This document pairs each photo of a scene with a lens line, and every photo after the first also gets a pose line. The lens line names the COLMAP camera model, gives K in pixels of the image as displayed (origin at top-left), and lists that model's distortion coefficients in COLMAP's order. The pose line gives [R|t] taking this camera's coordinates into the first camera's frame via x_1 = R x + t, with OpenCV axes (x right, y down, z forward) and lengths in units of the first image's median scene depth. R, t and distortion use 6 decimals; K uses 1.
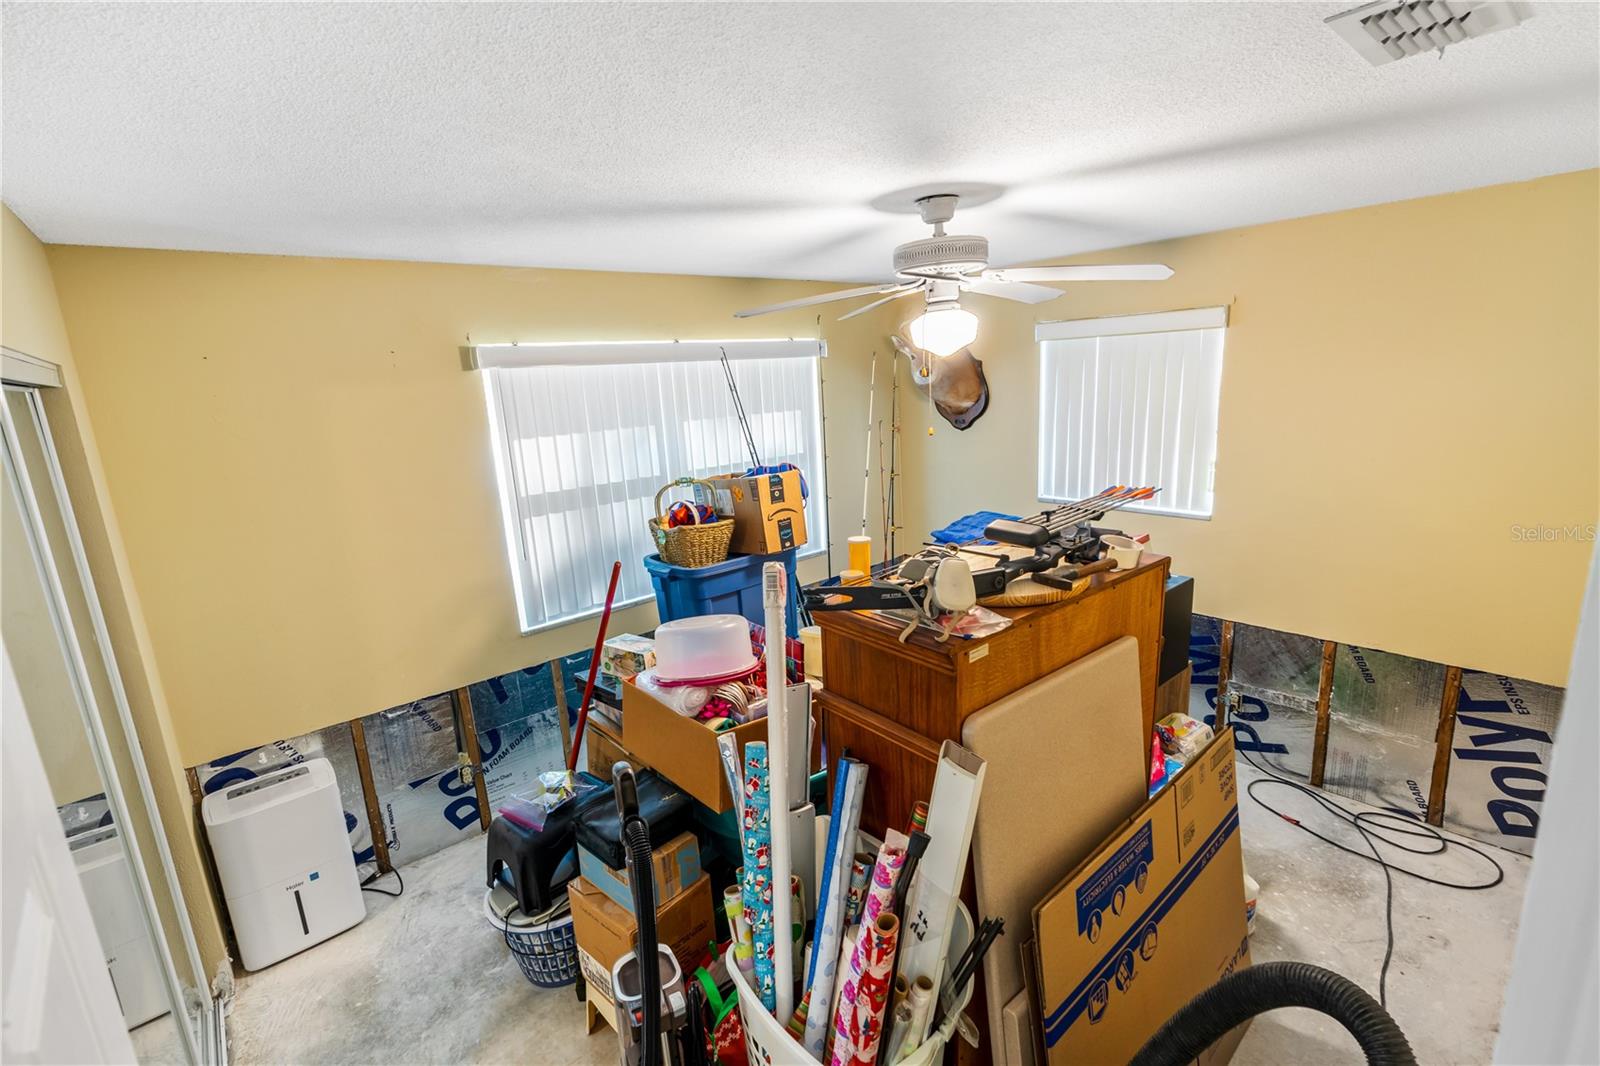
lens RADIAL K [[722.6, 0, 808.3], [0, 722.6, 537.8], [0, 0, 1]] dist [-0.008757, 0.000973]
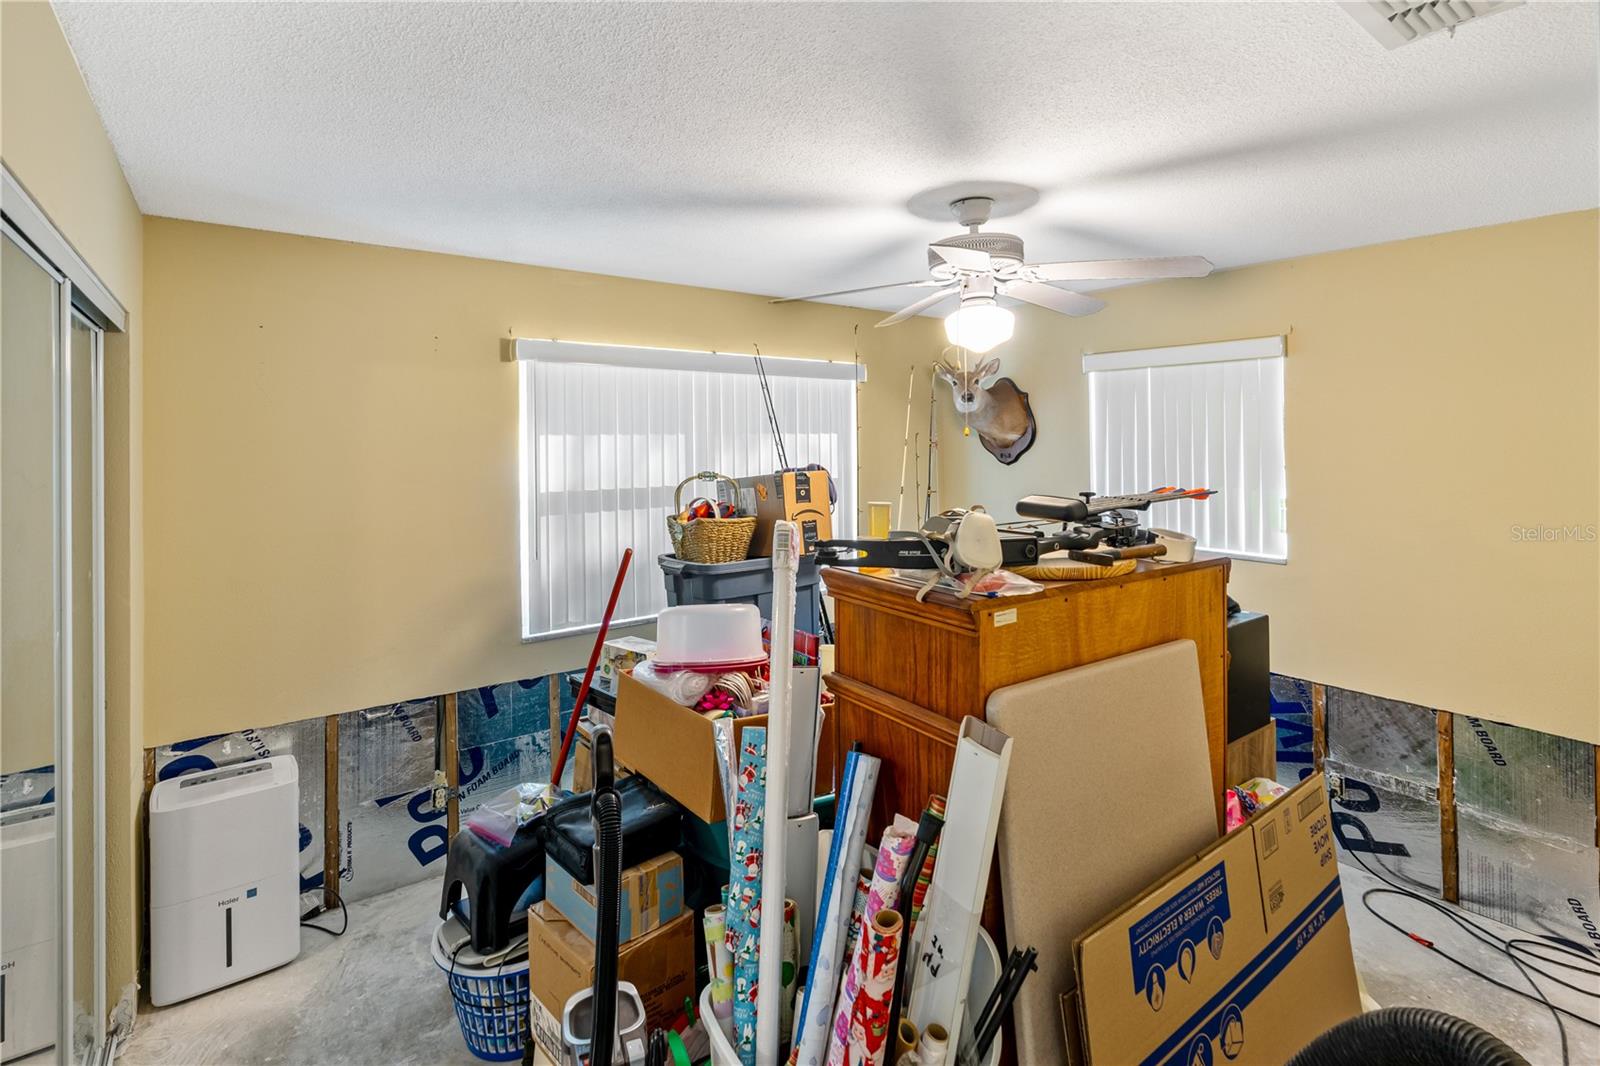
lens RADIAL K [[781.9, 0, 823.0], [0, 781.9, 532.0], [0, 0, 1]] dist [-0.008433, 0.001104]
pose [[0.996754, 0.040761, -0.069421, 0.057314], [-0.055619, 0.972118, -0.227799, 0.224885], [0.058200, 0.230921, 0.971230, 0.016630]]
